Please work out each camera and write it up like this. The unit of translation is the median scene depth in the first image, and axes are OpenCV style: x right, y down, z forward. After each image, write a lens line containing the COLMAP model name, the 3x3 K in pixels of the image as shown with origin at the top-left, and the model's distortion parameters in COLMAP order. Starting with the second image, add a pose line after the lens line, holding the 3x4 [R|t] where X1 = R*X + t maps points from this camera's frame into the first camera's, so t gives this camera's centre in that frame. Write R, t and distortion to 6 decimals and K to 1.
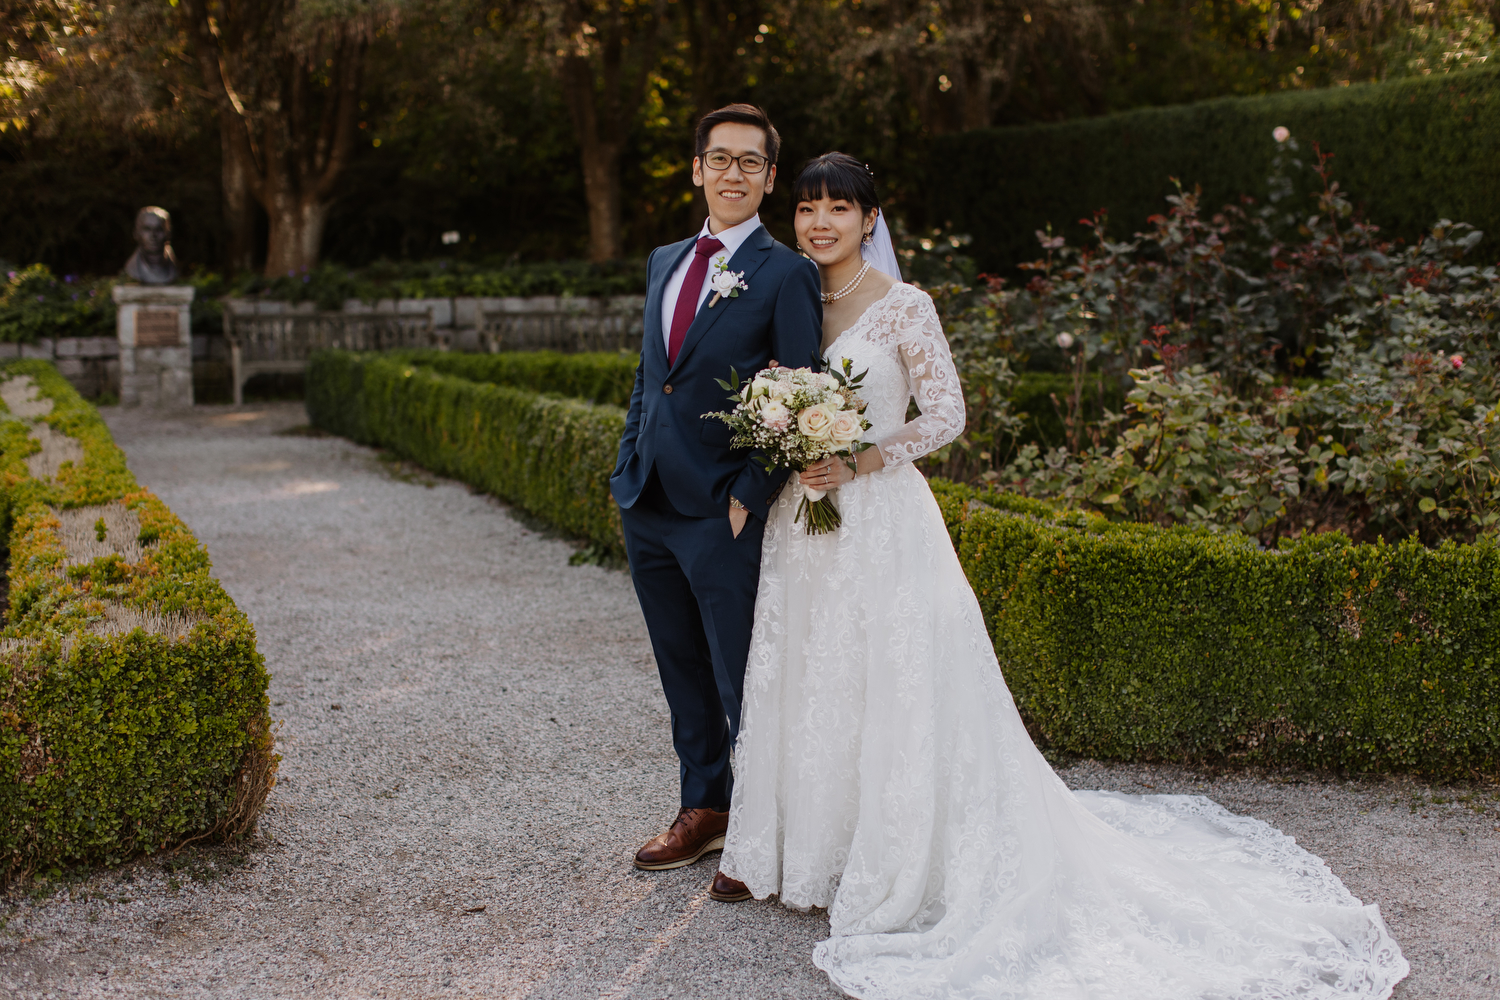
lens RADIAL K [[2482.1, 0, 750.0], [0, 2482.1, 500.0], [0, 0, 1]] dist [0.075110, -0.031965]
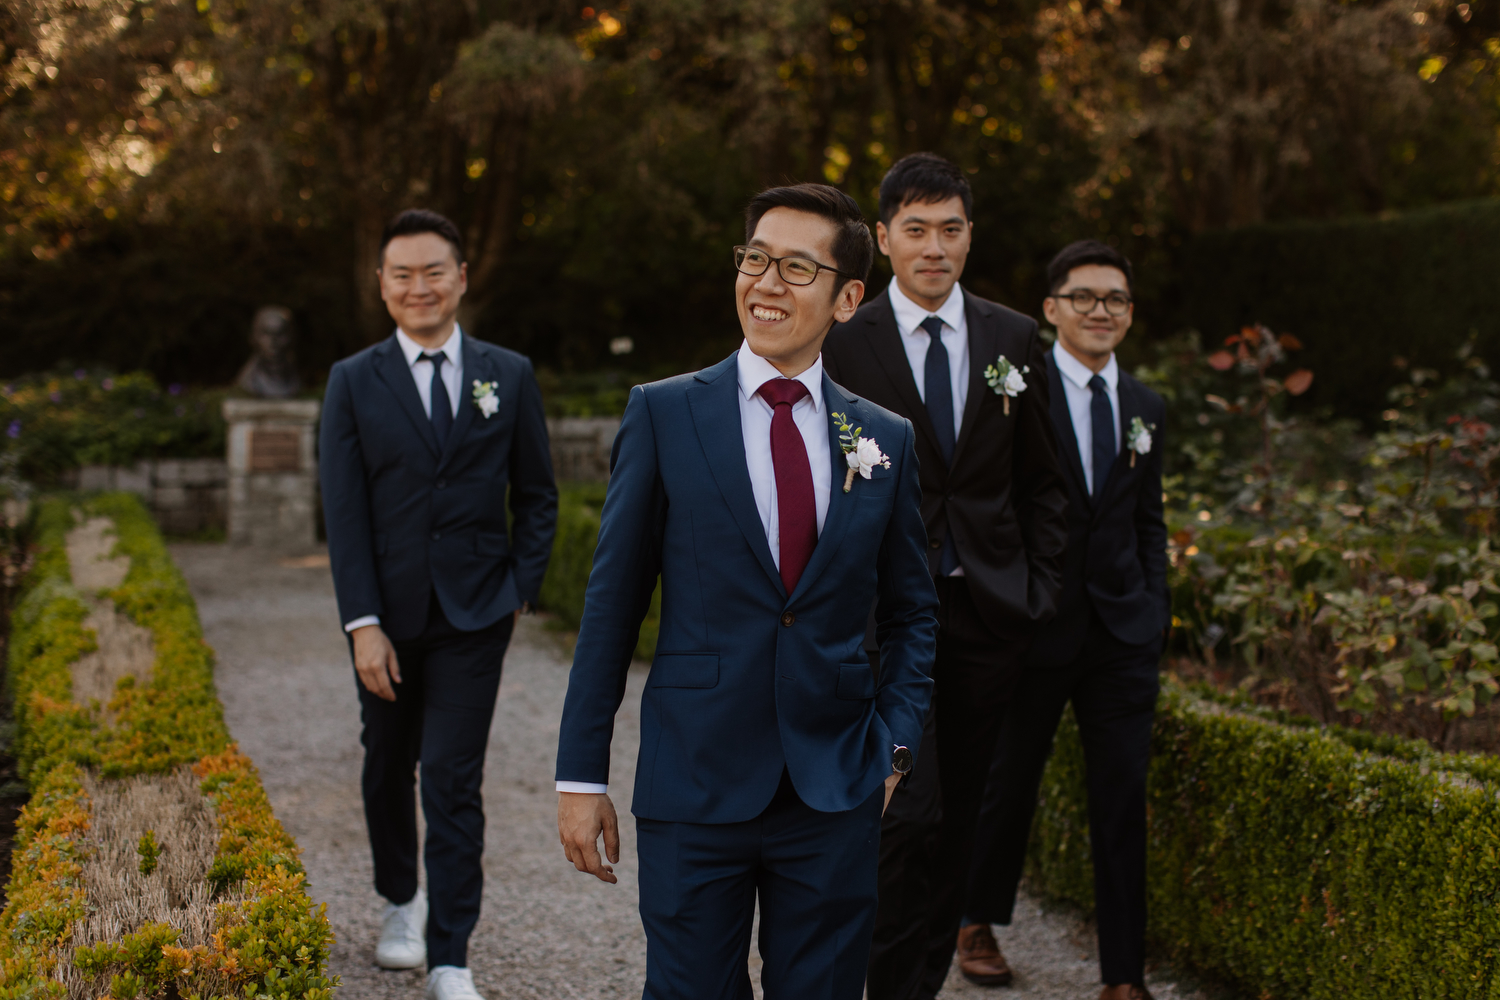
lens RADIAL K [[2482.1, 0, 750.0], [0, 2482.1, 500.0], [0, 0, 1]] dist [0.075110, -0.031965]
pose [[0.998752, 0.016437, -0.047154, -0.040084], [-0.018394, 0.998975, -0.041369, -0.021343], [0.046426, 0.042185, 0.998031, 0.180441]]
